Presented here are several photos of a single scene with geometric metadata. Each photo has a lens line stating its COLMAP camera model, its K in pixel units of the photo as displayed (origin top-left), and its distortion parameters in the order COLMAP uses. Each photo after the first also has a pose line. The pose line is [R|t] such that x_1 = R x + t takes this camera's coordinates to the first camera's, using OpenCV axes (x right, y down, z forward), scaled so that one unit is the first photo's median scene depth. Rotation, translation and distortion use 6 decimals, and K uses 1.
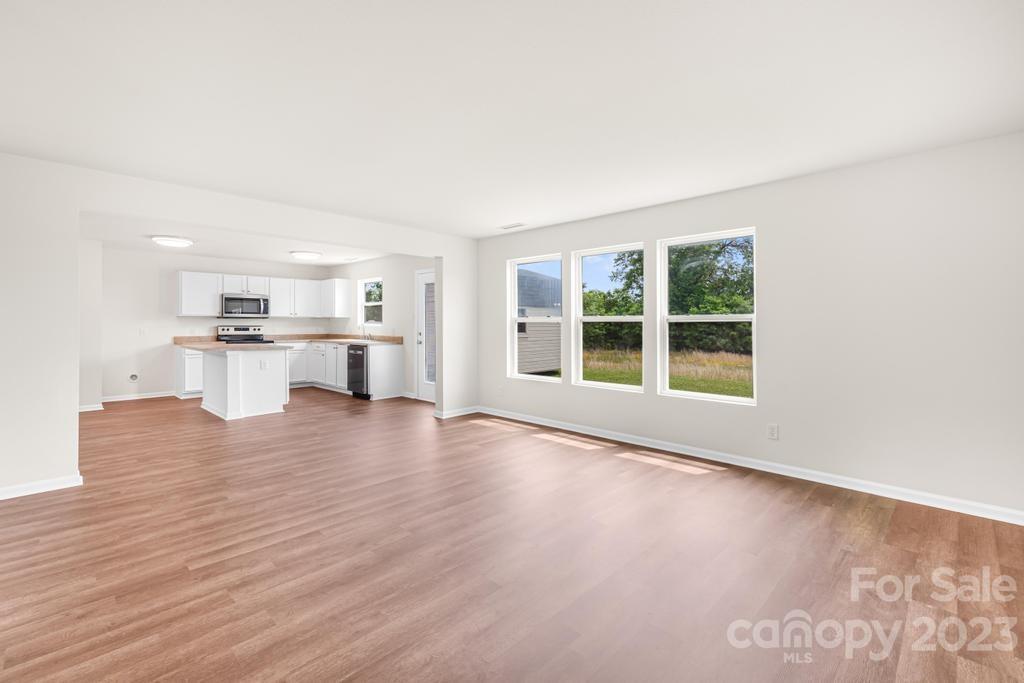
lens RADIAL K [[448.1, 0, 516.3], [0, 448.1, 323.7], [0, 0, 1]] dist [-0.000052, -0.000039]
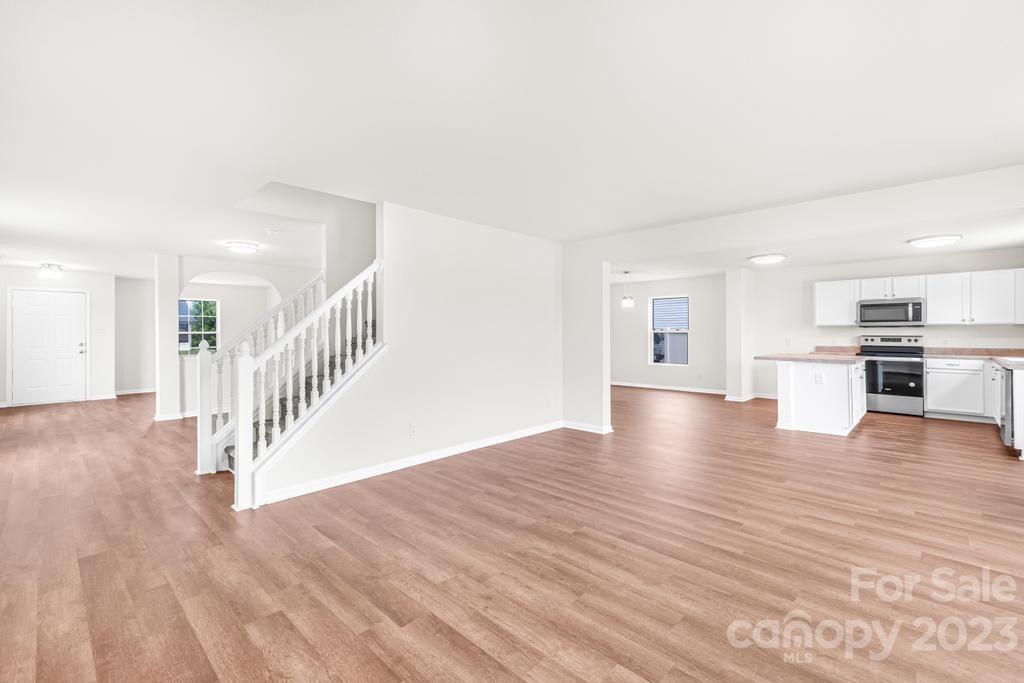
lens RADIAL K [[446.8, 0, 507.5], [0, 446.8, 331.6], [0, 0, 1]] dist [0.014087, 0.000009]
pose [[0.005090, -0.003913, -0.999979, 0.276928], [0.000754, 0.999992, -0.003909, -0.000537], [0.999987, -0.000734, 0.005093, 0.285215]]
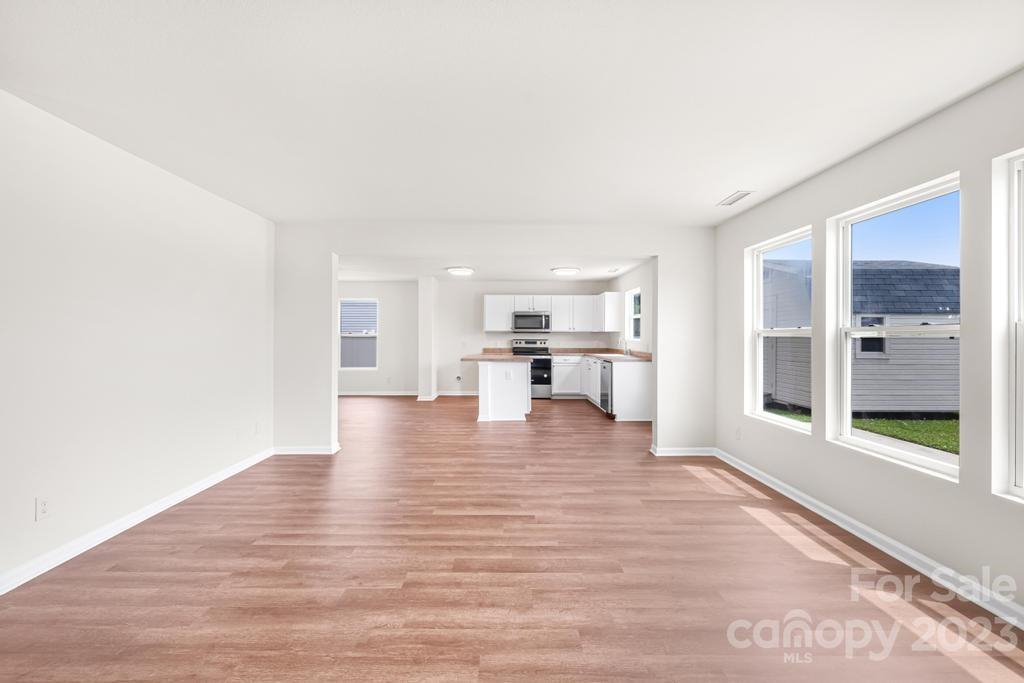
lens RADIAL K [[445.1, 0, 508.4], [0, 445.1, 337.6], [0, 0, 1]] dist [0.000718, 0.000125]
pose [[0.699114, 0.002763, -0.715005, 0.169870], [-0.003217, 0.999995, 0.000719, -0.000762], [0.715003, 0.001797, 0.699119, 0.188700]]
